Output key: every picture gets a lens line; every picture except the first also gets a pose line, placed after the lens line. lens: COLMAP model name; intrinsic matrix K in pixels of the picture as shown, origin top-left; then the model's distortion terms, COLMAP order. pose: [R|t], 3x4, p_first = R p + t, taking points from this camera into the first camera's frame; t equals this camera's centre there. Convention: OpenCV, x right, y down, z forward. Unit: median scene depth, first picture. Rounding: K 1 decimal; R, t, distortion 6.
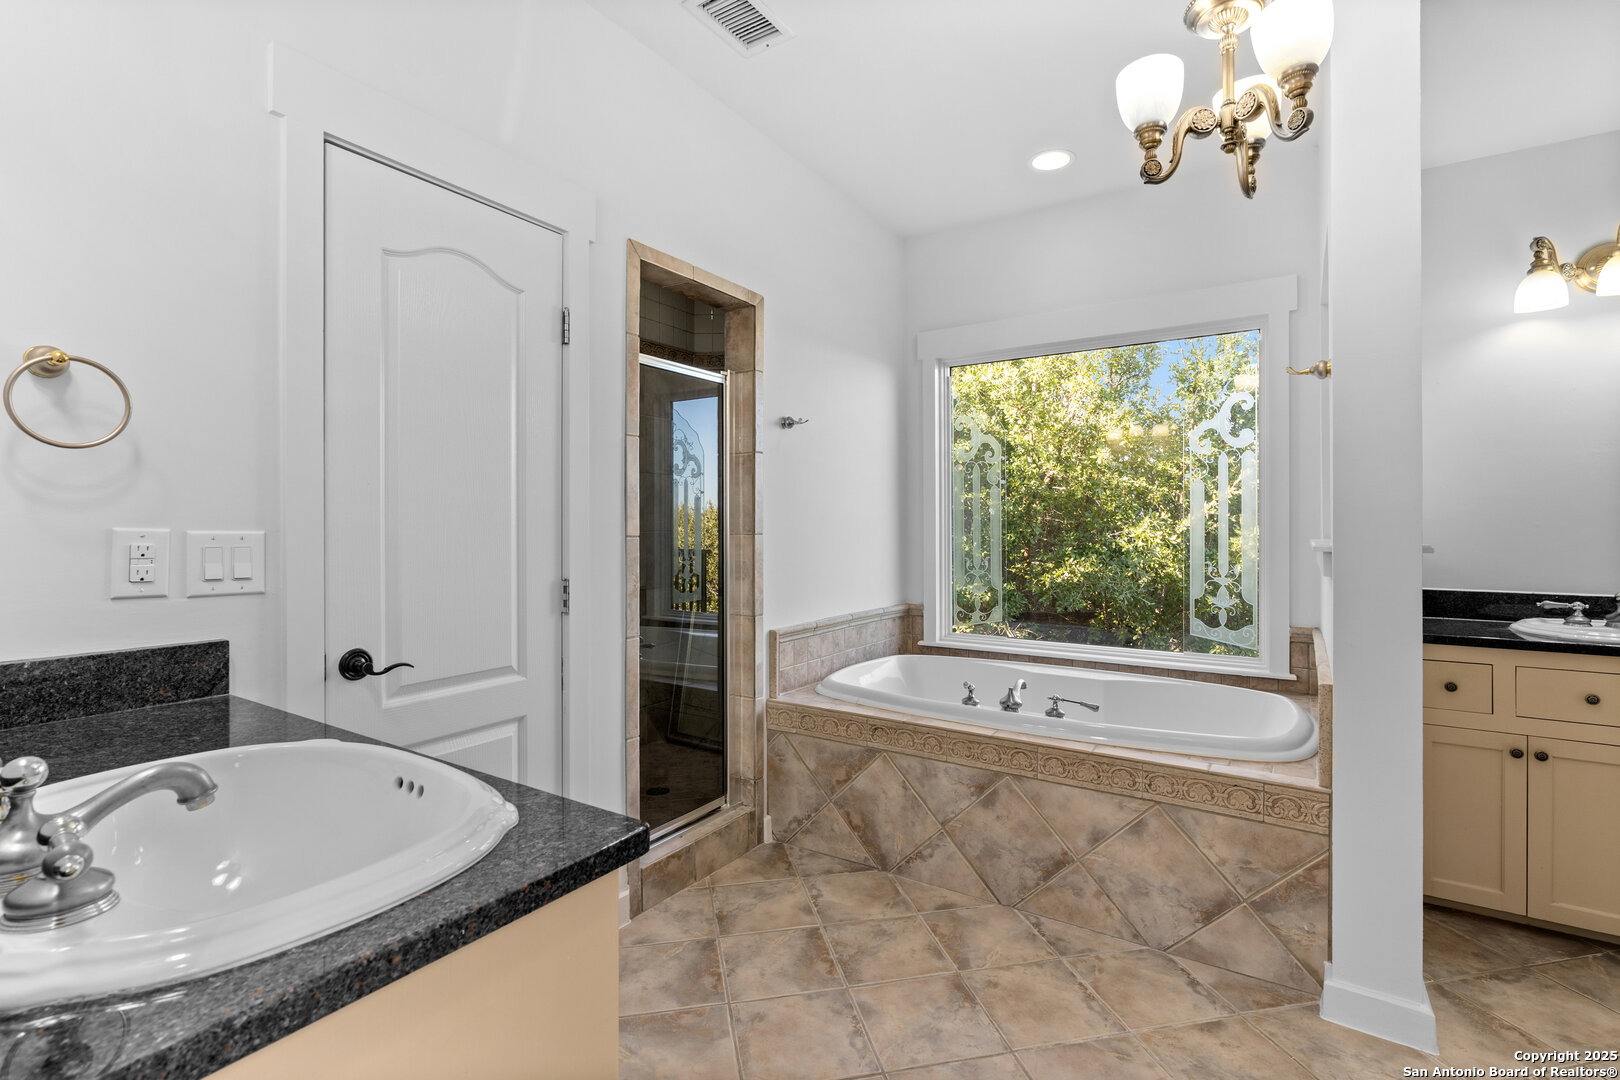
lens RADIAL K [[733.1, 0, 810.7], [0, 733.1, 529.5], [0, 0, 1]] dist [-0.010675, 0.003588]
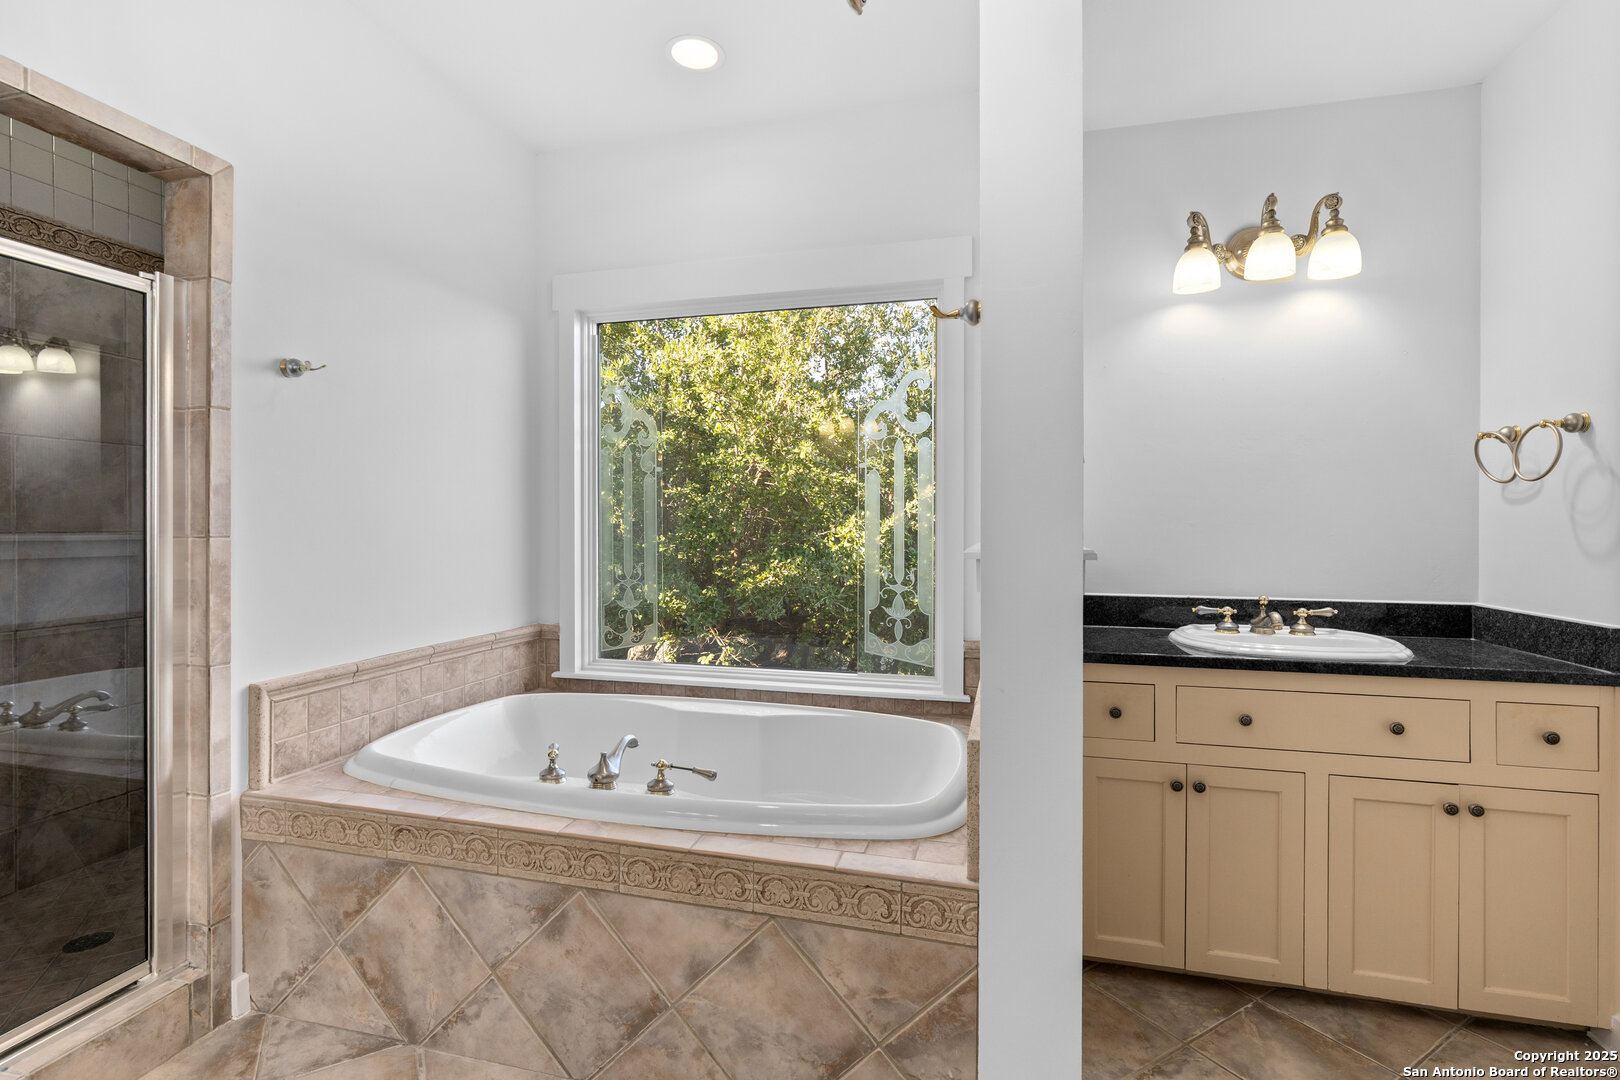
lens RADIAL K [[733.1, 0, 806.4], [0, 733.1, 533.2], [0, 0, 1]] dist [-0.010675, 0.003588]
pose [[0.949658, -0.001984, 0.313281, 0.233972], [-0.000005, 0.999980, 0.006346, -0.000659], [-0.313288, -0.006028, 0.949639, 0.263525]]
